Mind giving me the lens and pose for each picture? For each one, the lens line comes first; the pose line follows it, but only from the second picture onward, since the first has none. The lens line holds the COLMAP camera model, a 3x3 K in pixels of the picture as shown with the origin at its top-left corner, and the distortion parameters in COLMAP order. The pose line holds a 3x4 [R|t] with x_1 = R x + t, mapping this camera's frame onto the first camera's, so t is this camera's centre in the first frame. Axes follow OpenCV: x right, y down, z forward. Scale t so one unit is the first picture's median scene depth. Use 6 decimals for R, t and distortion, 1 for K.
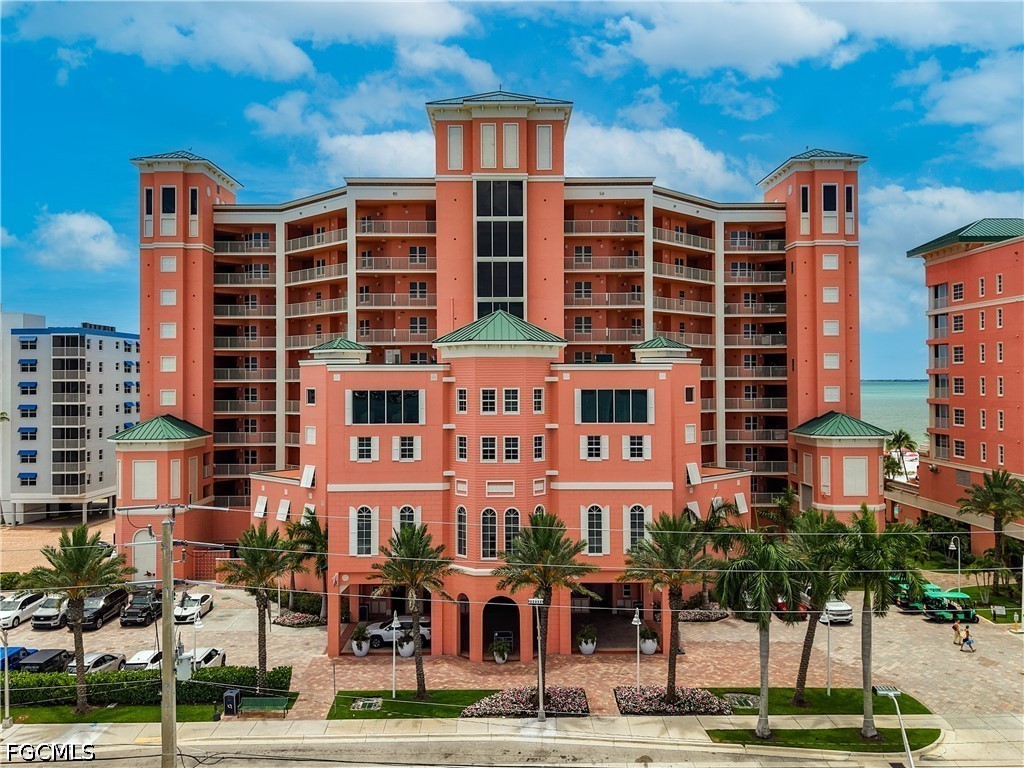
lens RADIAL K [[873.2, 0, 512.4], [0, 873.2, 363.6], [0, 0, 1]] dist [0.023174, 0.004069]
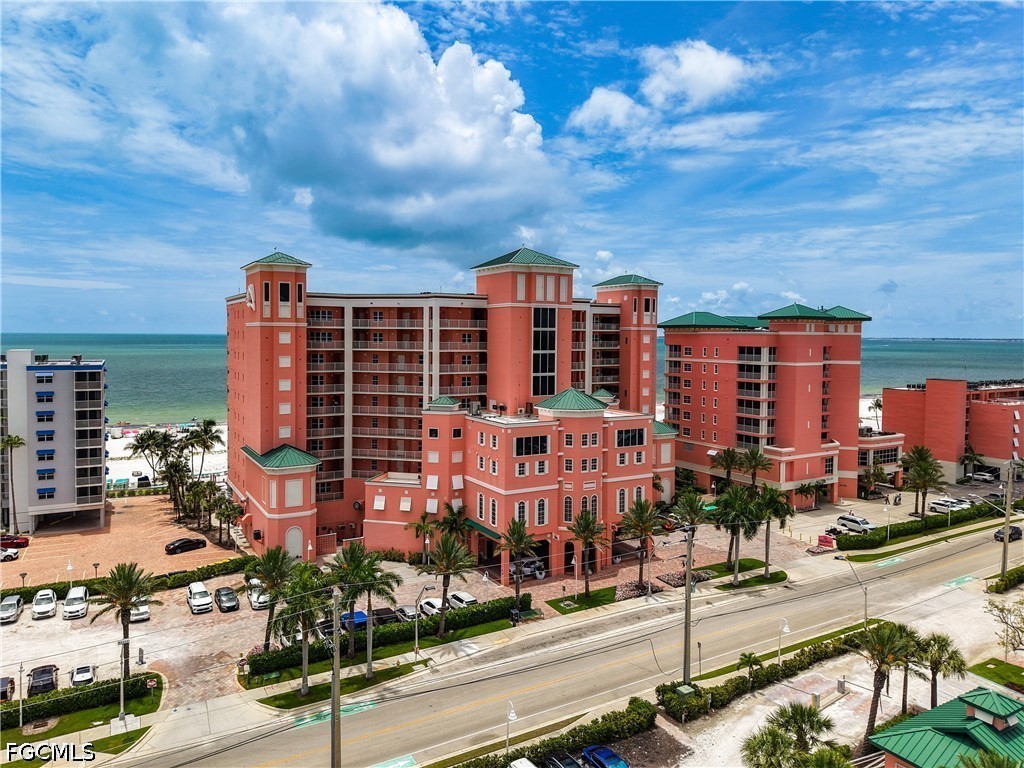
lens RADIAL K [[702.1, 0, 520.4], [0, 702.1, 348.9], [0, 0, 1]] dist [0.022894, -0.003951]
pose [[0.866644, 0.000687, 0.498926, -0.768434], [-0.019736, 0.999264, 0.032905, -0.171394], [-0.498536, -0.038364, 0.866020, -0.212623]]
